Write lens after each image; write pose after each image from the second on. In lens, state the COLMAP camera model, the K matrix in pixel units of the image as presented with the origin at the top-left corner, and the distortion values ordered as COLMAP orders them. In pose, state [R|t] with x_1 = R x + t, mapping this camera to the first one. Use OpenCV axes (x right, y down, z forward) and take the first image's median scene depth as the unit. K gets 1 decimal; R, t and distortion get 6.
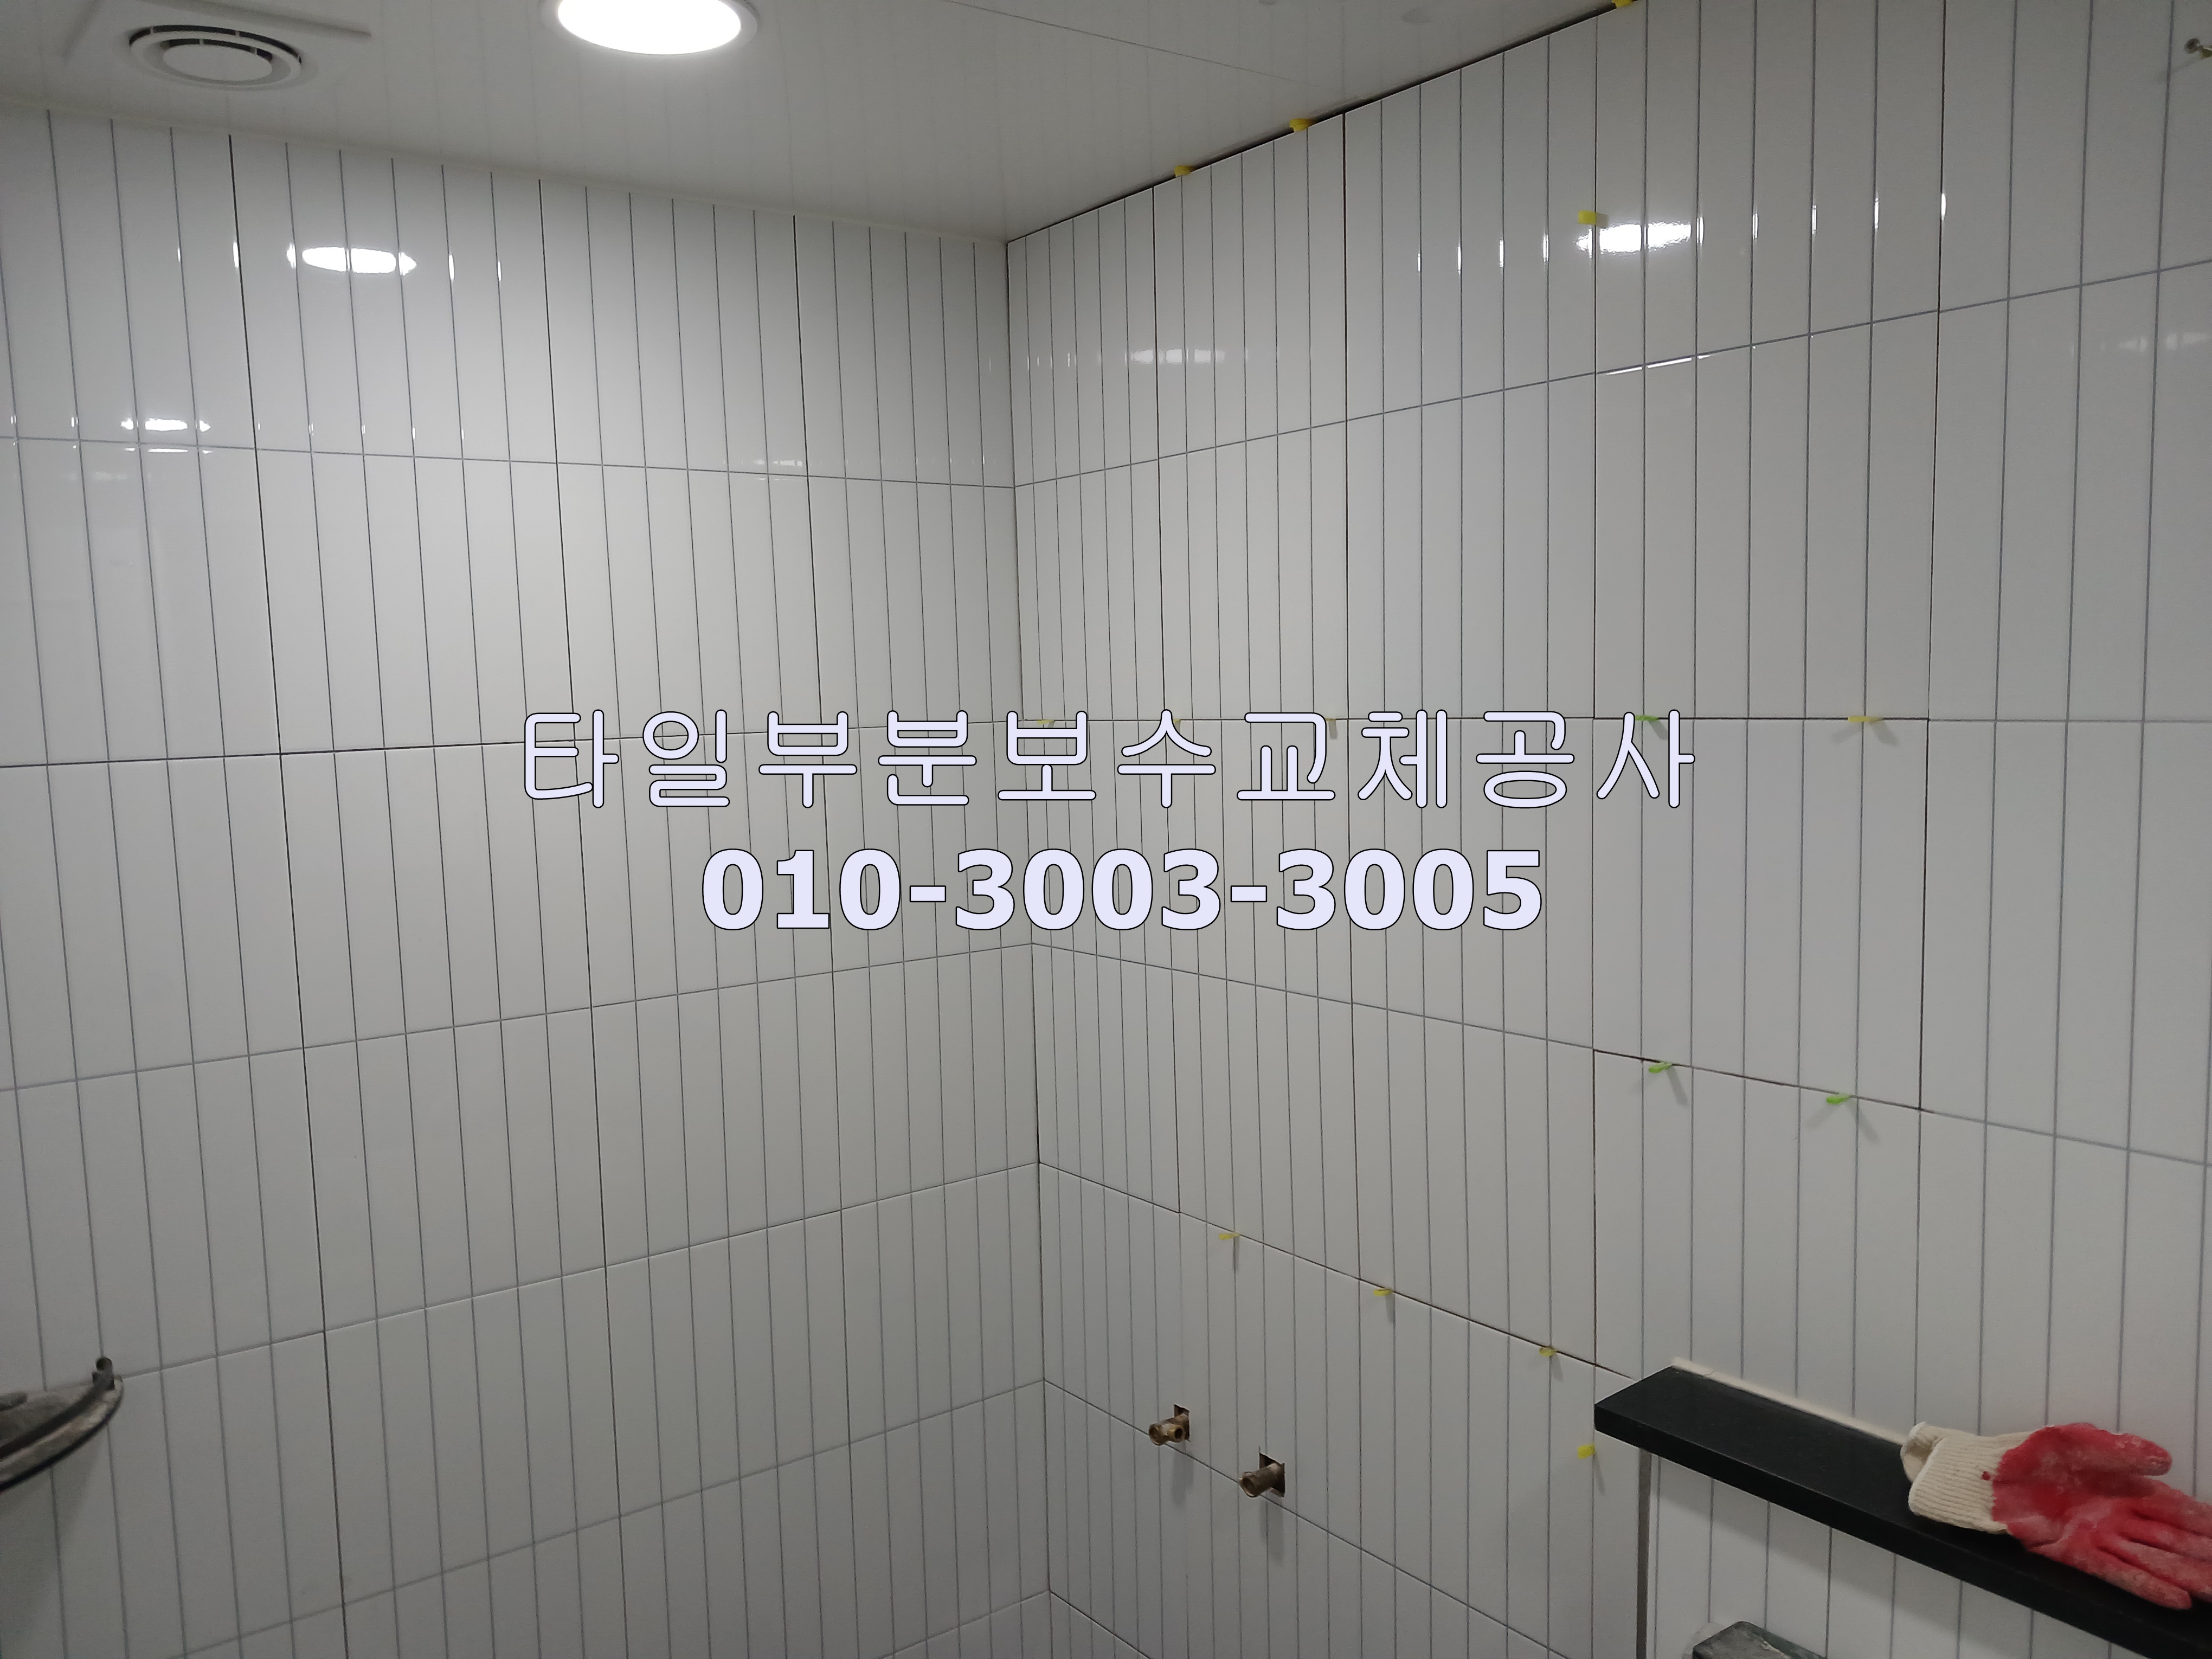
lens RADIAL K [[1741.2, 0, 1090.9], [0, 1741.2, 834.3], [0, 0, 1]] dist [0.036474, -0.057883]
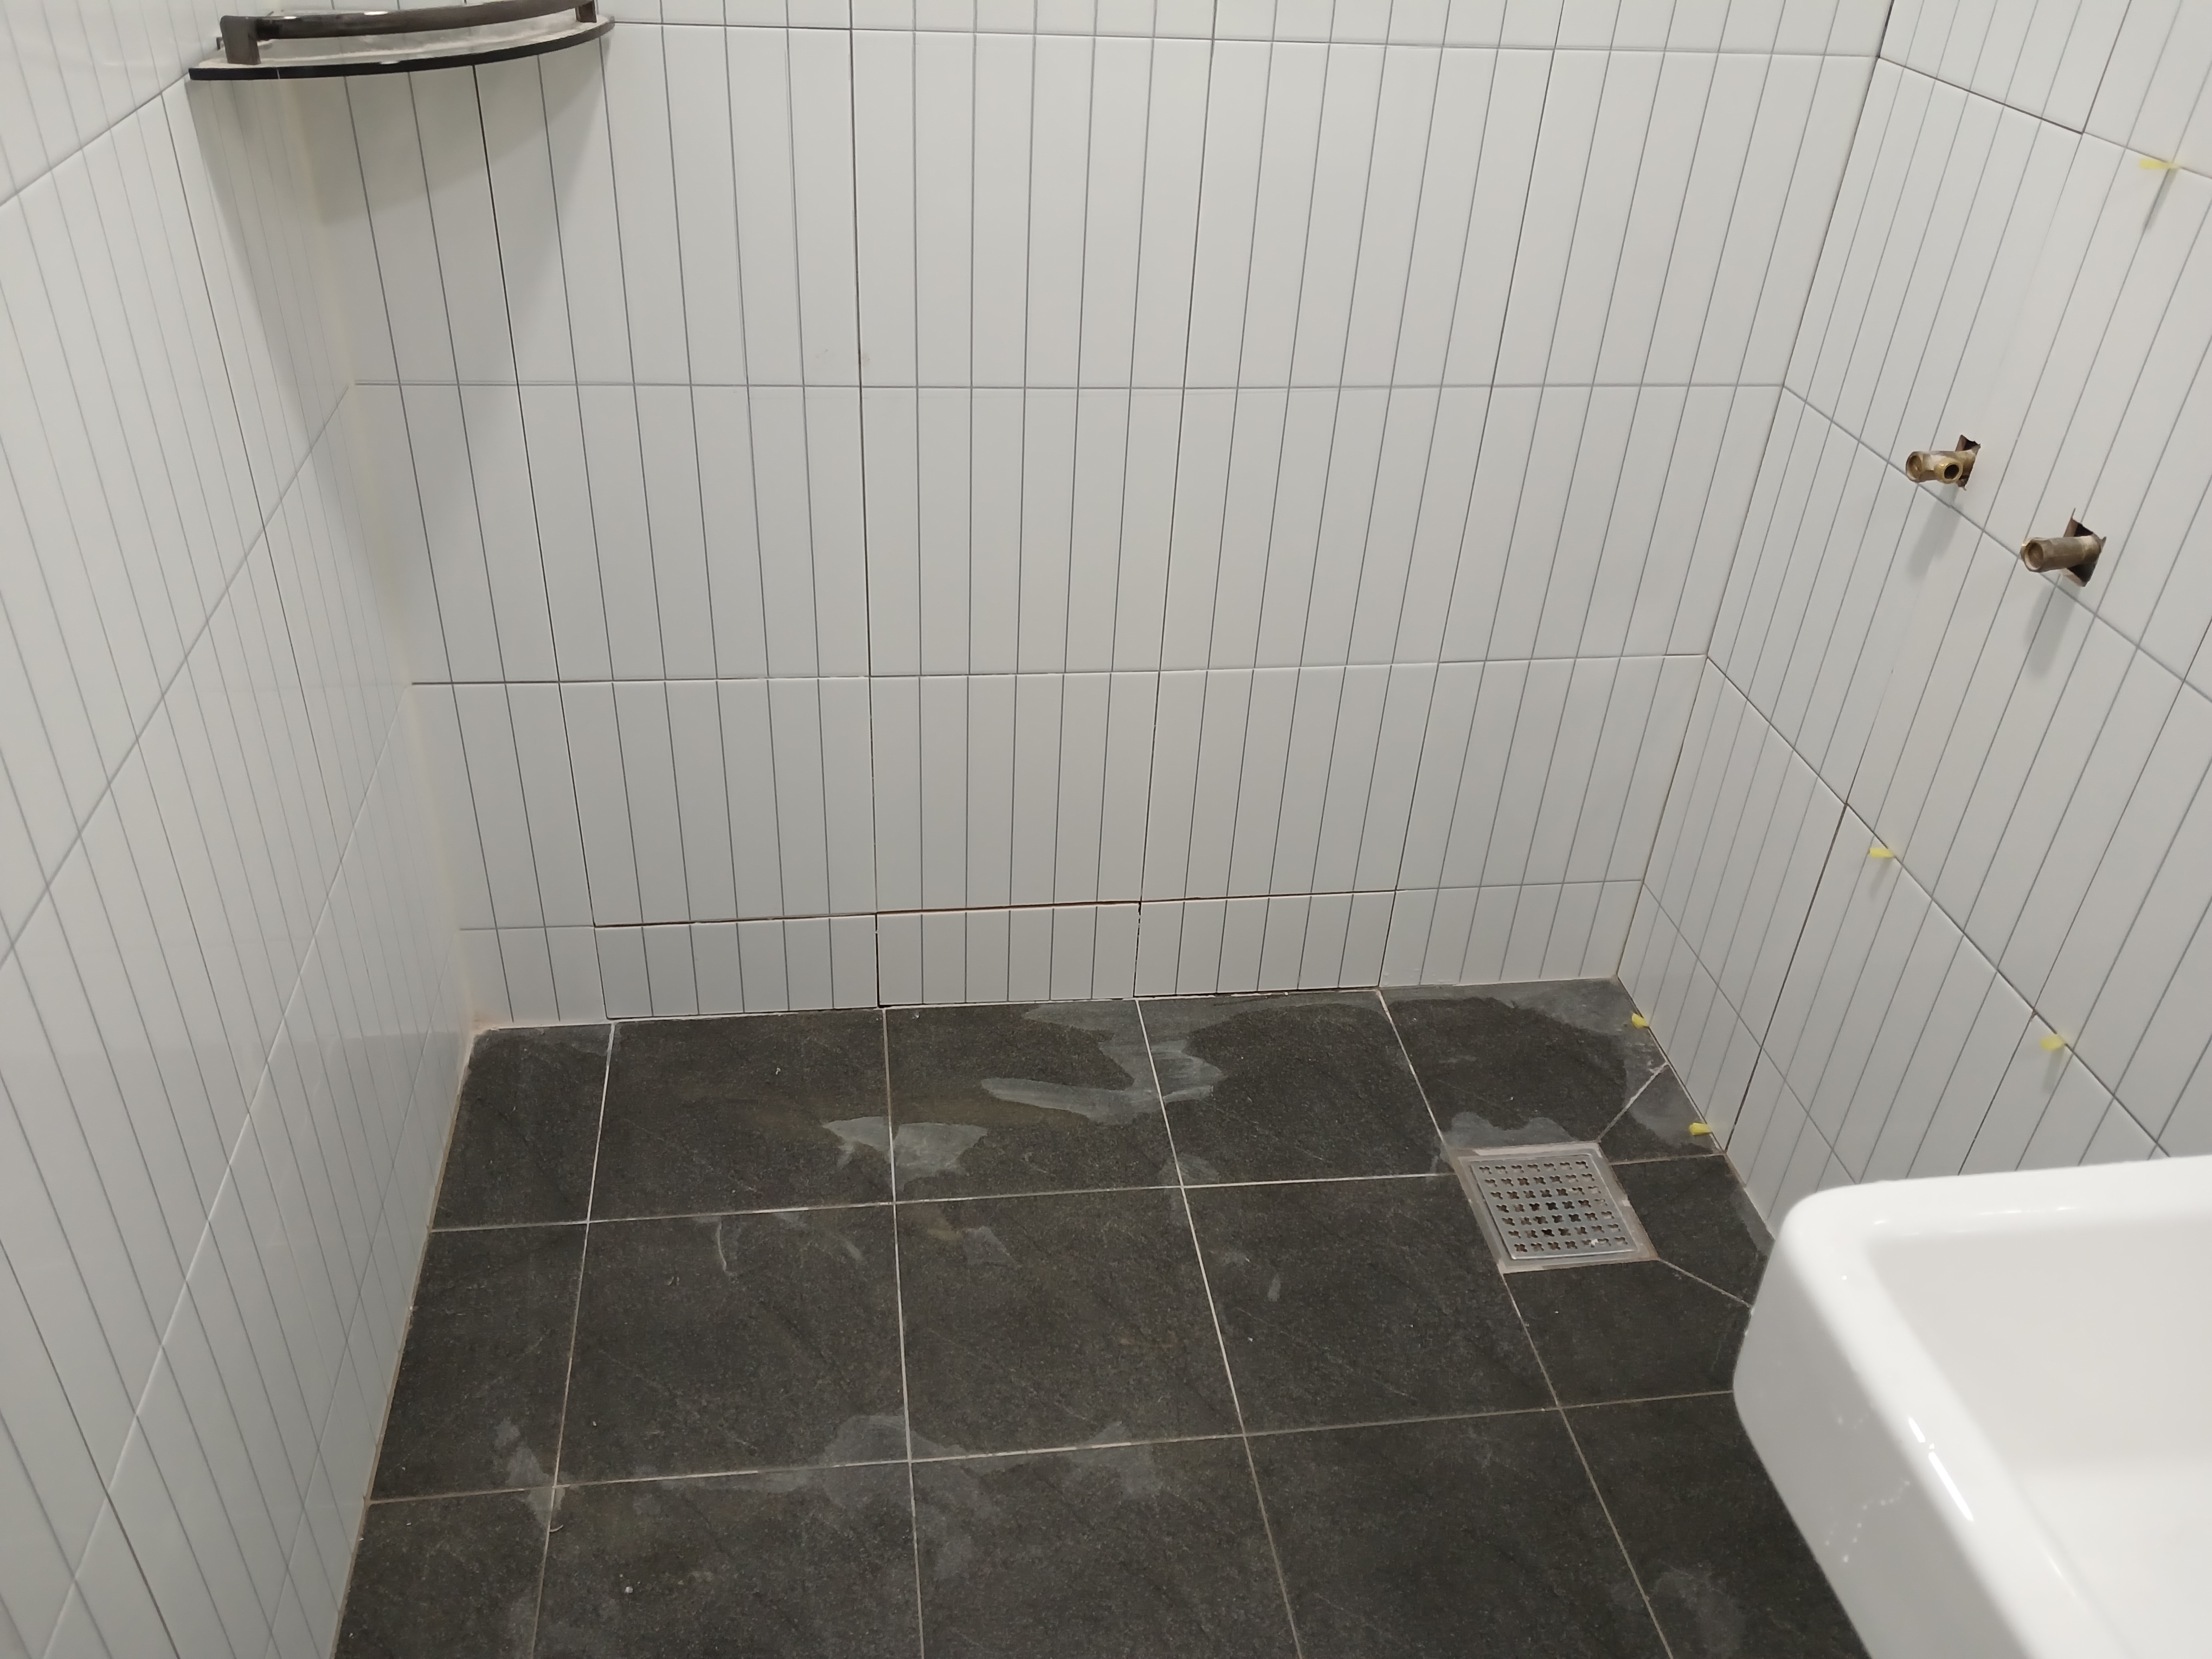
lens RADIAL K [[1741.2, 0, 1103.5], [0, 1741.2, 838.9], [0, 0, 1]] dist [0.036474, -0.057883]
pose [[0.883886, 0.324831, -0.336497, 0.033946], [-0.122215, 0.854884, 0.504220, 0.161625], [0.451452, -0.404548, 0.795319, 0.251710]]
